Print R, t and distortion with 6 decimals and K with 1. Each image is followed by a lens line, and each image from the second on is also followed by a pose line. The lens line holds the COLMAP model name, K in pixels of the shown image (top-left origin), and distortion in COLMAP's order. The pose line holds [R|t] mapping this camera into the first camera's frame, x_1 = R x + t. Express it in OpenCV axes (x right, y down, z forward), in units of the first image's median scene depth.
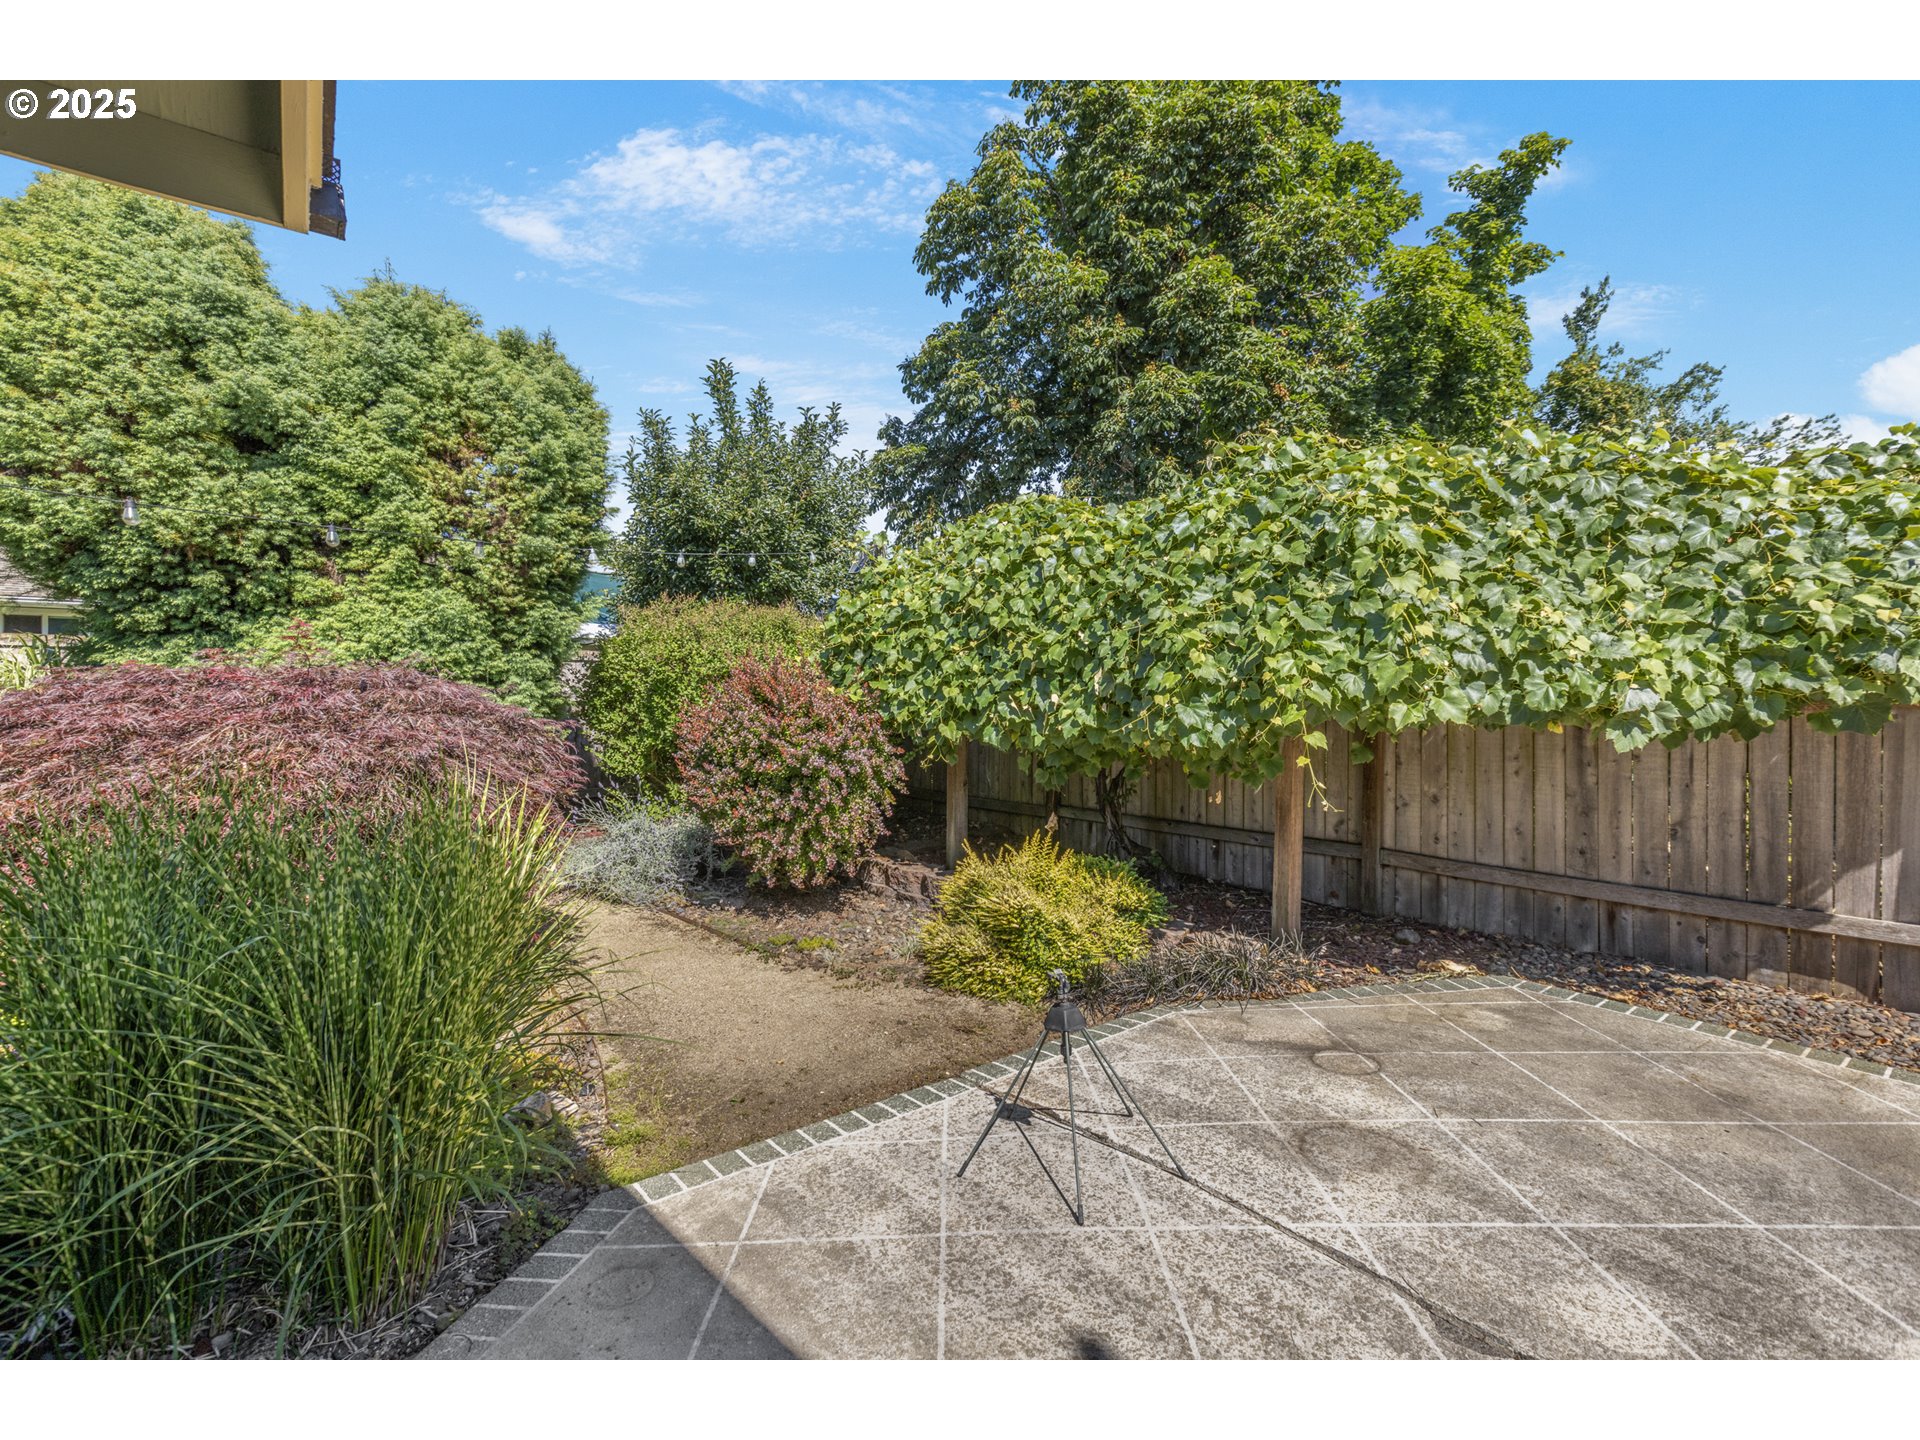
lens RADIAL K [[881.0, 0, 951.0], [0, 881.0, 693.7], [0, 0, 1]] dist [-0.000085, 0.000059]
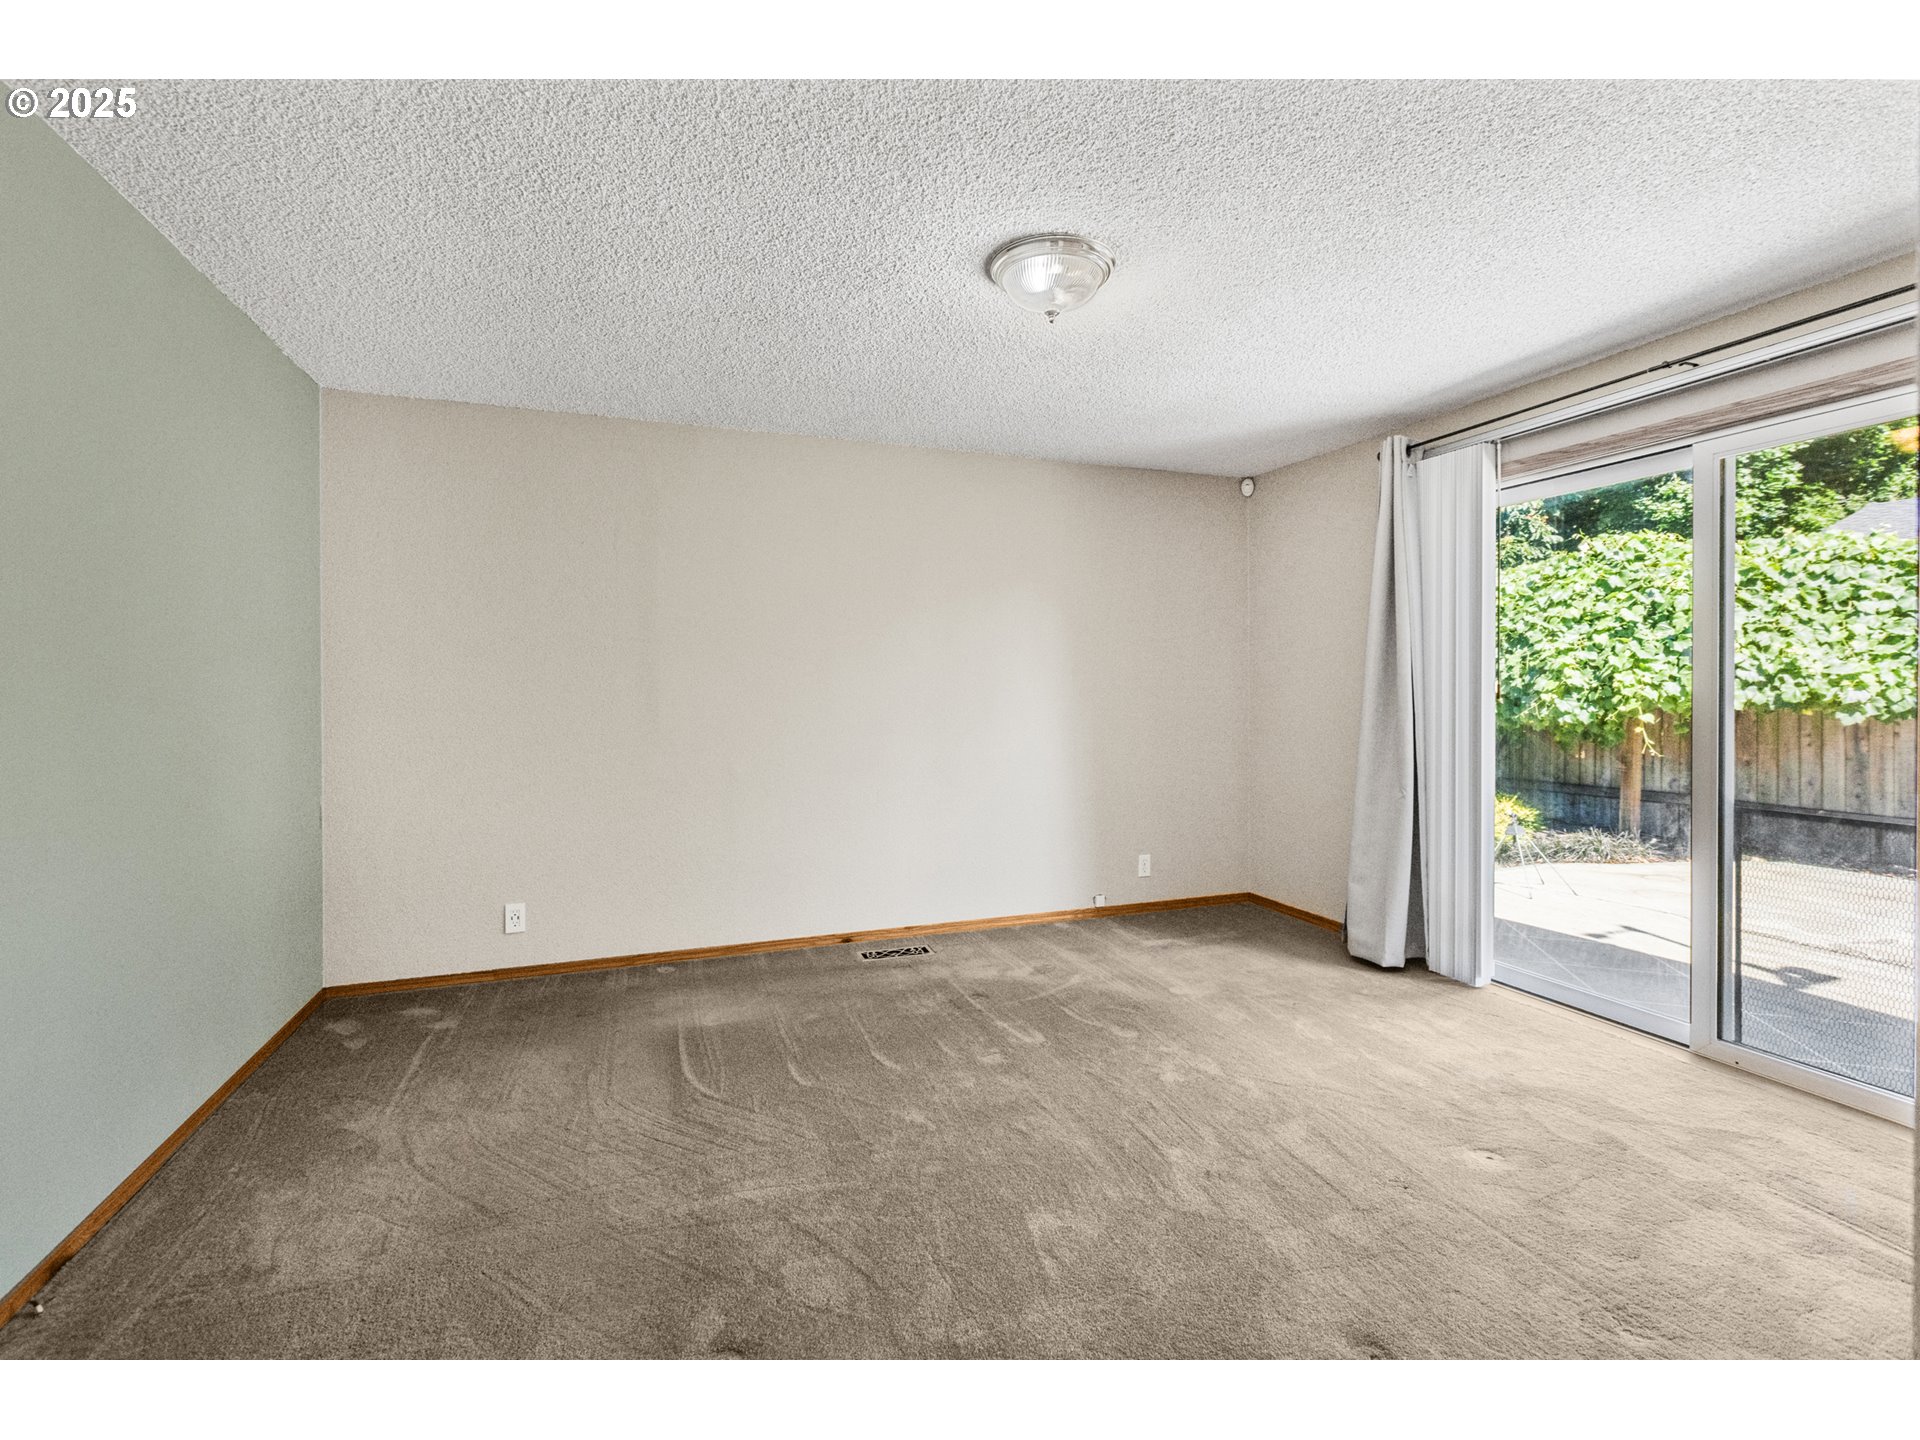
lens RADIAL K [[853.2, 0, 954.6], [0, 853.2, 697.3], [0, 0, 1]] dist [0.000887, -0.004907]
pose [[0.951213, 0.000889, -0.308535, -0.364768], [0.001178, 0.999978, 0.006512, -0.003884], [0.308534, -0.006558, 0.951191, -1.005035]]
